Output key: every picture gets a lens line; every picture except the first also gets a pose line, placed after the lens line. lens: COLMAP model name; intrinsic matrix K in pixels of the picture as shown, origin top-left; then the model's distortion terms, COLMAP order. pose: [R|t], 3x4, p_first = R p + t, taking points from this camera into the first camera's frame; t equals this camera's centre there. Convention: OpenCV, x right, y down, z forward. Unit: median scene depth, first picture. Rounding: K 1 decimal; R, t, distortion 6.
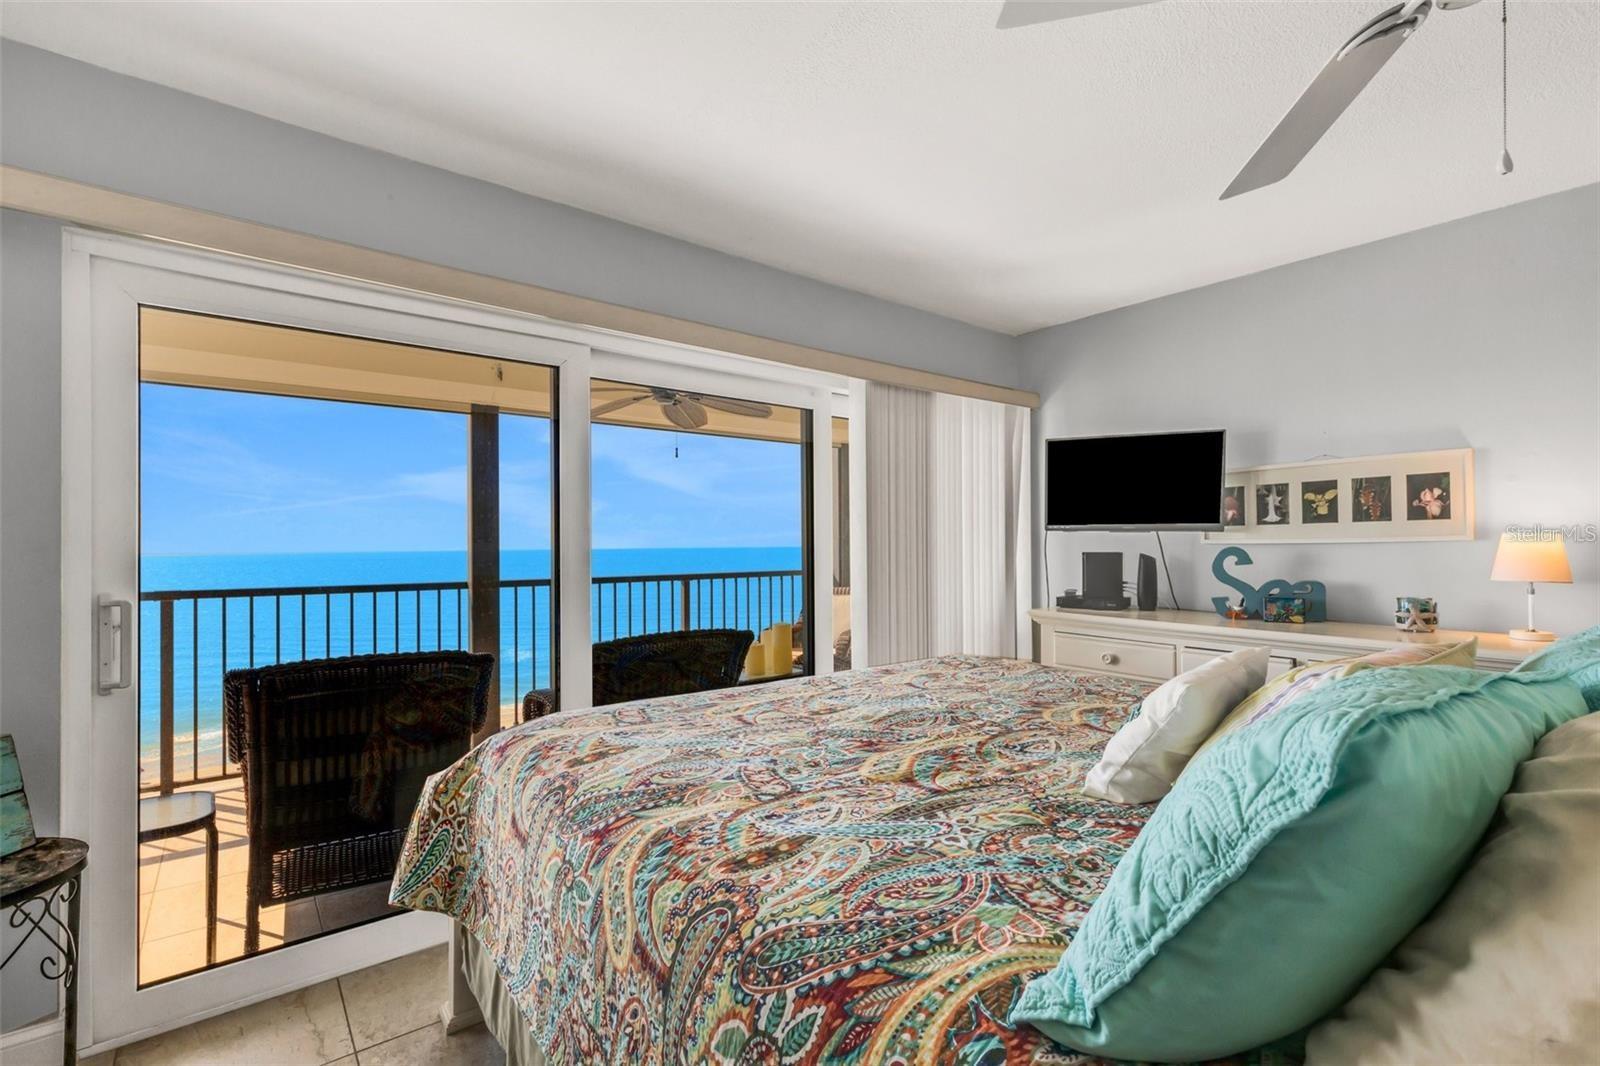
lens RADIAL K [[735.2, 0, 798.9], [0, 735.2, 537.5], [0, 0, 1]] dist [-0.005231, -0.000585]
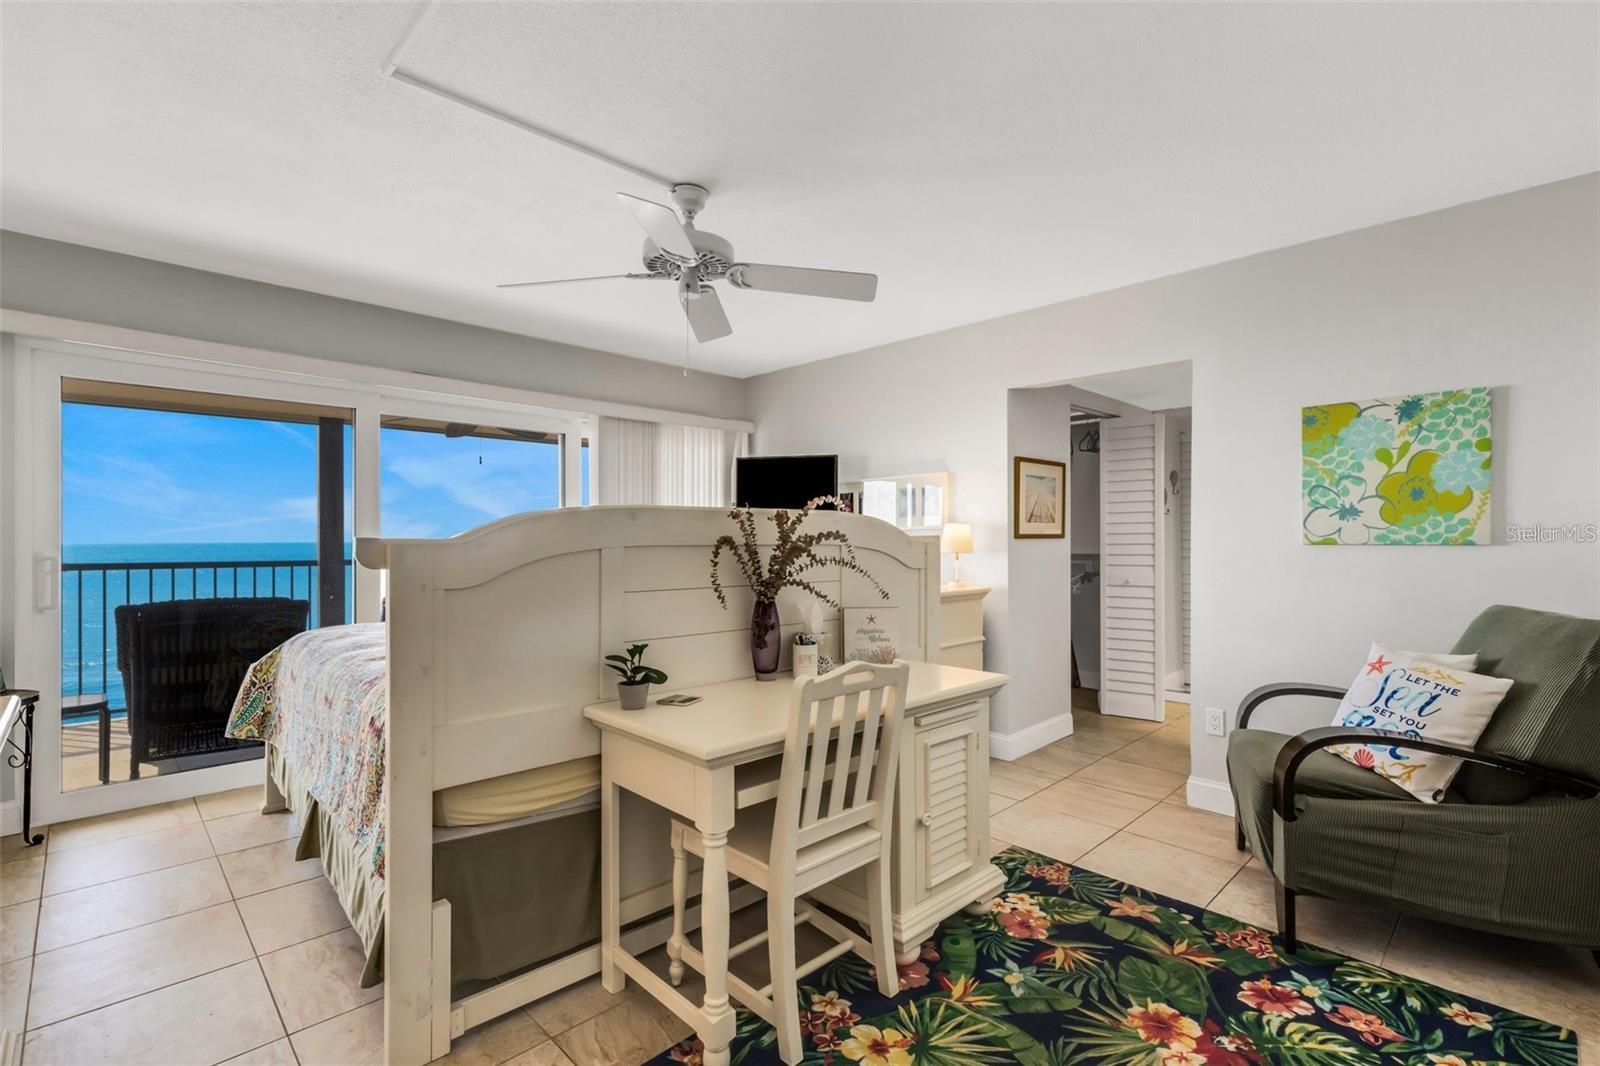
lens RADIAL K [[735.2, 0, 799.3], [0, 735.2, 536.9], [0, 0, 1]] dist [-0.005231, -0.000585]
pose [[0.994001, 0.005149, 0.109250, 0.462833], [-0.005950, 0.999958, 0.007012, 0.015262], [-0.109210, -0.007620, 0.993990, -0.663952]]
